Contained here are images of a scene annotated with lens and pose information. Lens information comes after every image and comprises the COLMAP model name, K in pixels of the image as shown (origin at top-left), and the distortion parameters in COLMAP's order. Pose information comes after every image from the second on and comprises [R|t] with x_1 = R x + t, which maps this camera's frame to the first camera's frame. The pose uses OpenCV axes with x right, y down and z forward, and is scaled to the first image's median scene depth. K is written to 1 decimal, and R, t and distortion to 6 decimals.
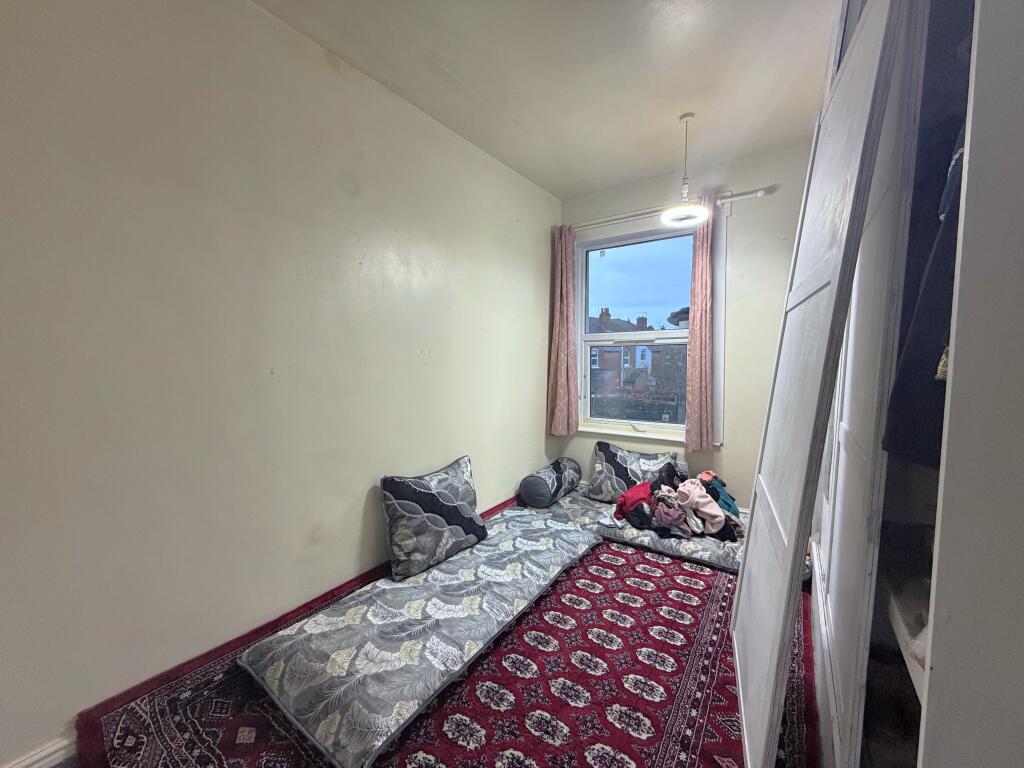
lens RADIAL K [[407.9, 0, 510.6], [0, 407.9, 383.3], [0, 0, 1]] dist [-0.000293, -0.000125]
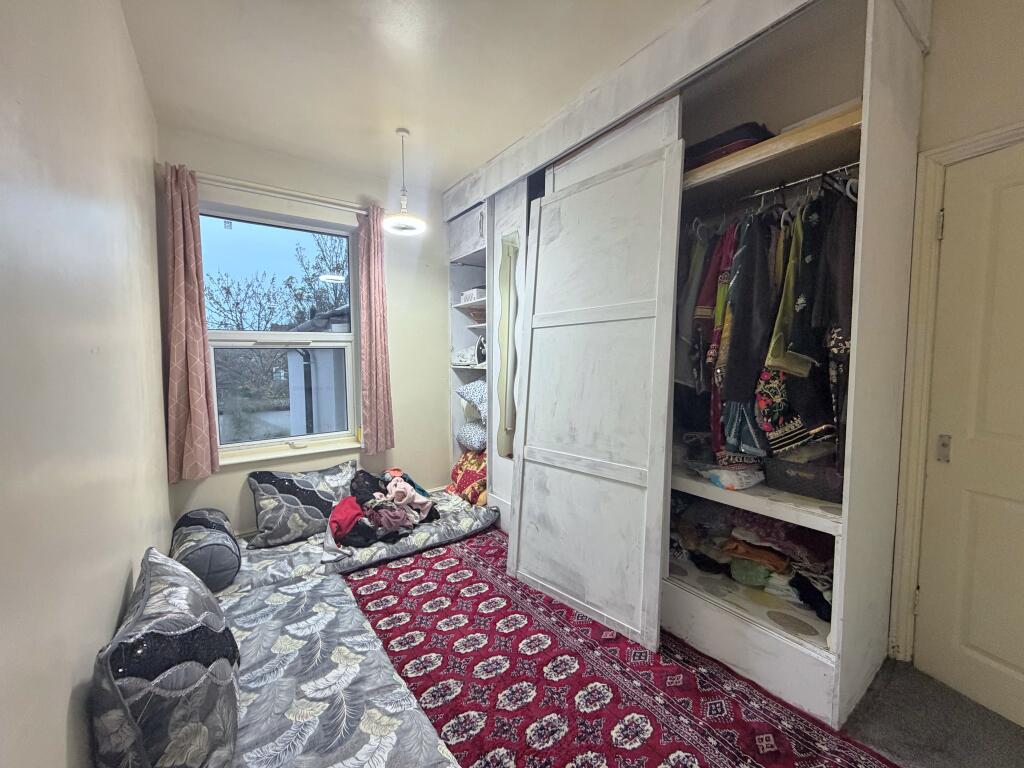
lens RADIAL K [[407.9, 0, 510.6], [0, 407.9, 383.3], [0, 0, 1]] dist [-0.000293, -0.000125]
pose [[0.340552, -0.053918, 0.938678, -0.448111], [0.067994, 0.997153, 0.032609, -0.021974], [-0.937764, 0.052719, 0.343248, 0.376567]]
